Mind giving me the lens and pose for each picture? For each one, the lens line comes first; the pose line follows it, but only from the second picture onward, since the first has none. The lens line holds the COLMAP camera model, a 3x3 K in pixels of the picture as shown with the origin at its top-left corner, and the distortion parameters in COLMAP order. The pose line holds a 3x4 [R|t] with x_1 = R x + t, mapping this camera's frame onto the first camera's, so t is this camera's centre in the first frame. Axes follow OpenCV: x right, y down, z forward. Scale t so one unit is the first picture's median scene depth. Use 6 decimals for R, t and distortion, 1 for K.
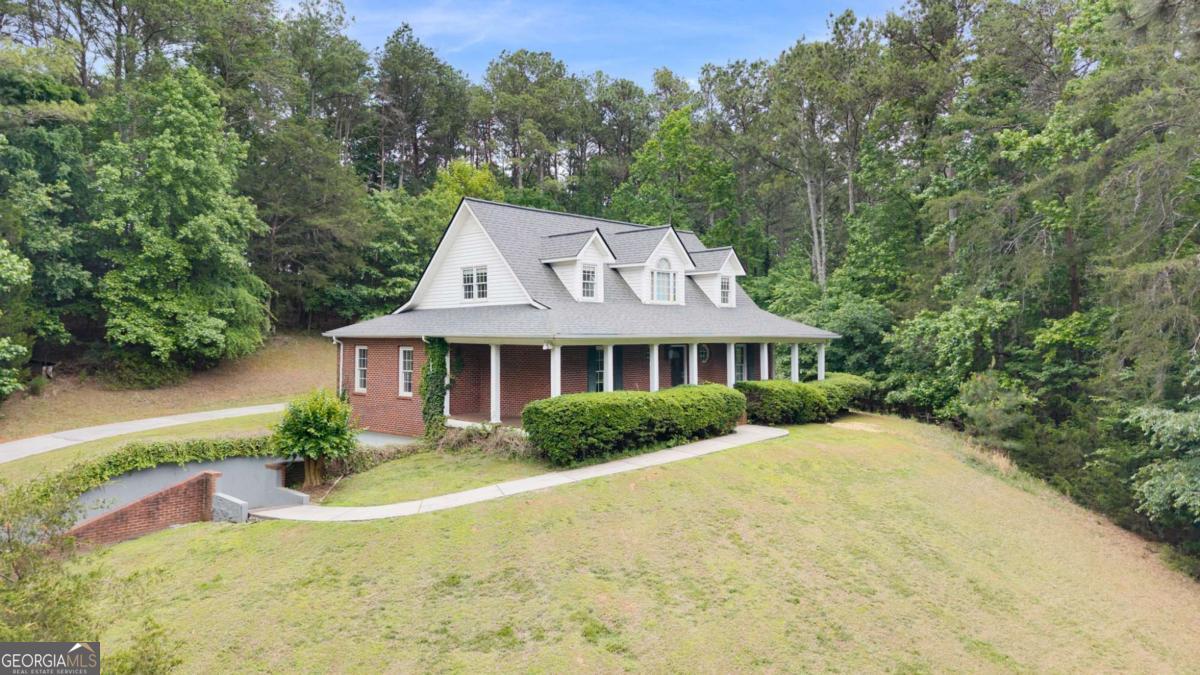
lens RADIAL K [[841.2, 0, 599.7], [0, 841.2, 289.1], [0, 0, 1]] dist [0.001825, -0.000945]
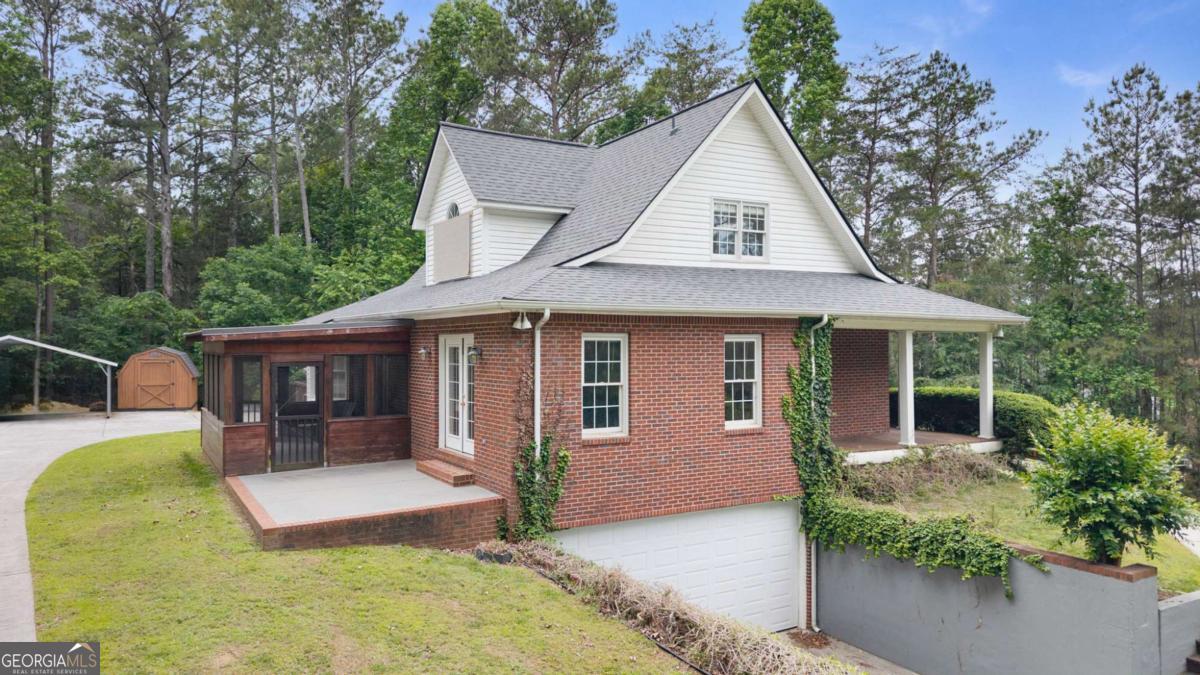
lens RADIAL K [[876.3, 0, 600.0], [0, 876.3, 337.5], [0, 0, 1]] dist [0.000091, 0.000332]
pose [[0.270555, 0.020524, 0.962486, -0.699912], [-0.037242, 0.999247, -0.010840, 0.072359], [-0.961984, -0.032913, 0.271116, 0.851545]]
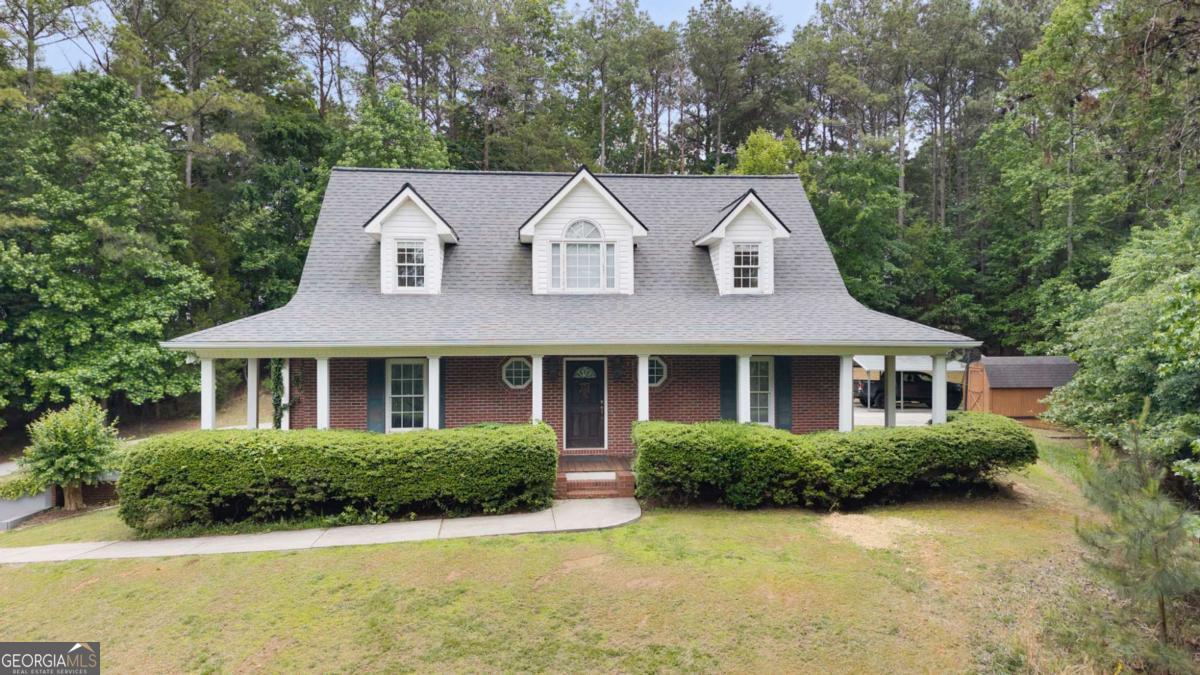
lens RADIAL K [[823.5, 0, 600.0], [0, 823.5, 337.5], [0, 0, 1]] dist [0.008633, 0.000627]
pose [[0.751190, -0.001679, -0.660083, 0.483774], [0.036466, 0.998575, 0.038960, 0.026796], [0.659077, -0.053337, 0.750181, 0.529590]]
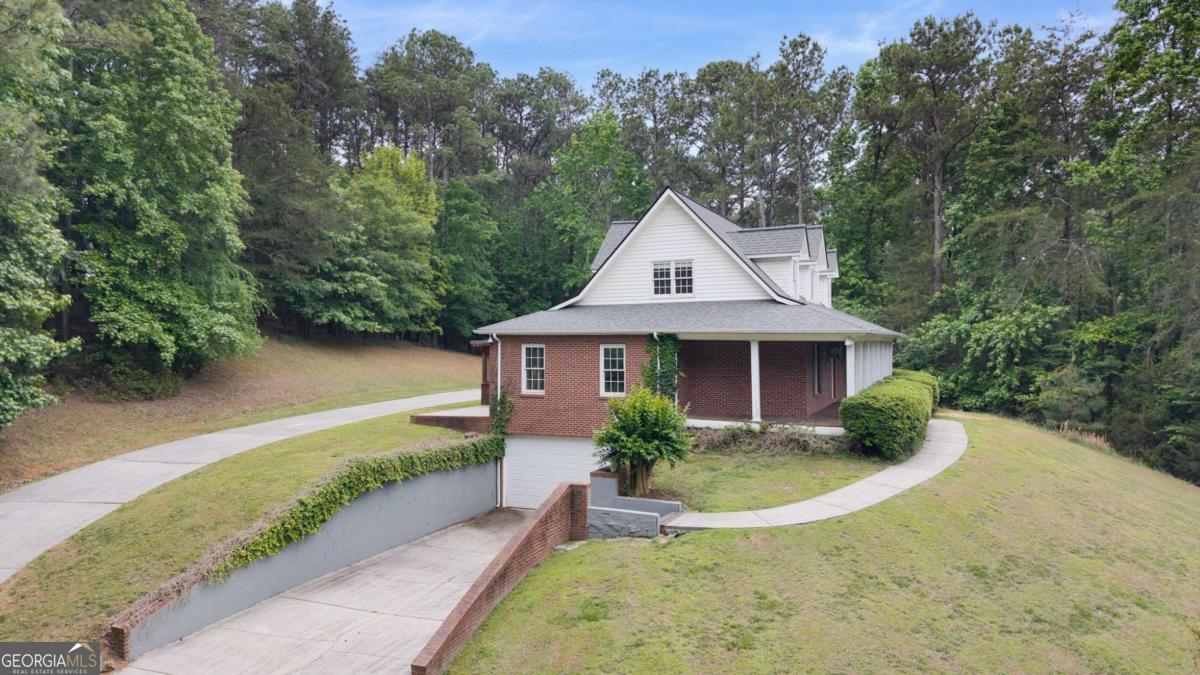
lens RADIAL K [[823.5, 0, 600.0], [0, 823.5, 337.5], [0, 0, 1]] dist [0.008633, 0.000627]
pose [[0.938714, 0.003248, 0.344681, -0.503272], [-0.020425, 0.998723, 0.046215, 0.017401], [-0.344091, -0.050423, 0.937581, 0.138273]]
